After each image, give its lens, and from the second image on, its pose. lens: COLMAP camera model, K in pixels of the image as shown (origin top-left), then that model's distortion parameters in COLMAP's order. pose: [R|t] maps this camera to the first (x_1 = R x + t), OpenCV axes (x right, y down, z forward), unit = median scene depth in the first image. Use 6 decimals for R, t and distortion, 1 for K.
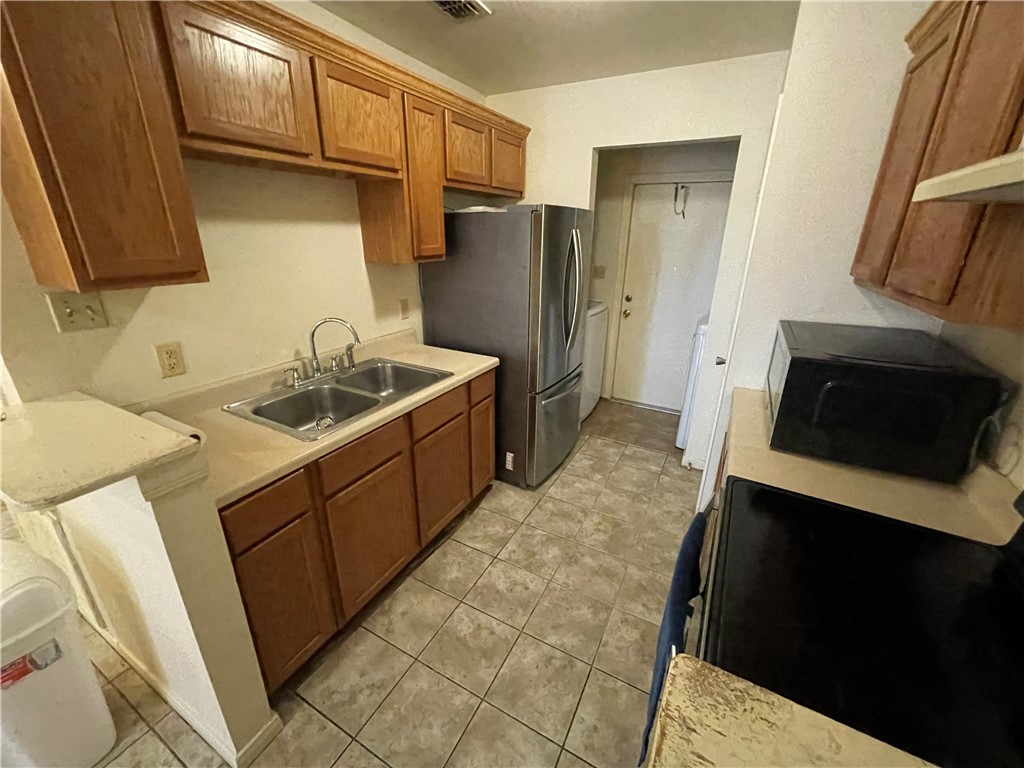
lens RADIAL K [[409.9, 0, 508.1], [0, 409.9, 380.2], [0, 0, 1]] dist [0.000935, -0.000244]
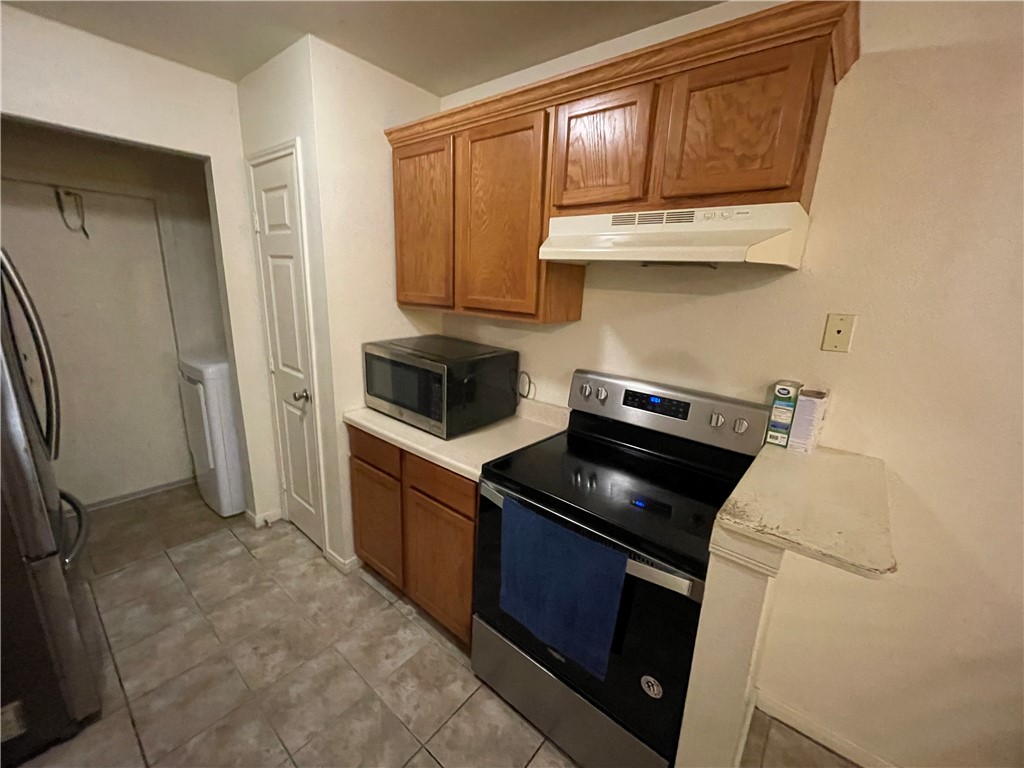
lens RADIAL K [[409.9, 0, 511.9], [0, 409.9, 382.4], [0, 0, 1]] dist [0.000935, -0.000244]
pose [[0.187065, -0.239266, 0.952764, -0.247903], [0.294658, 0.938892, 0.177929, -0.084231], [-0.937114, 0.247455, 0.246135, 0.244929]]
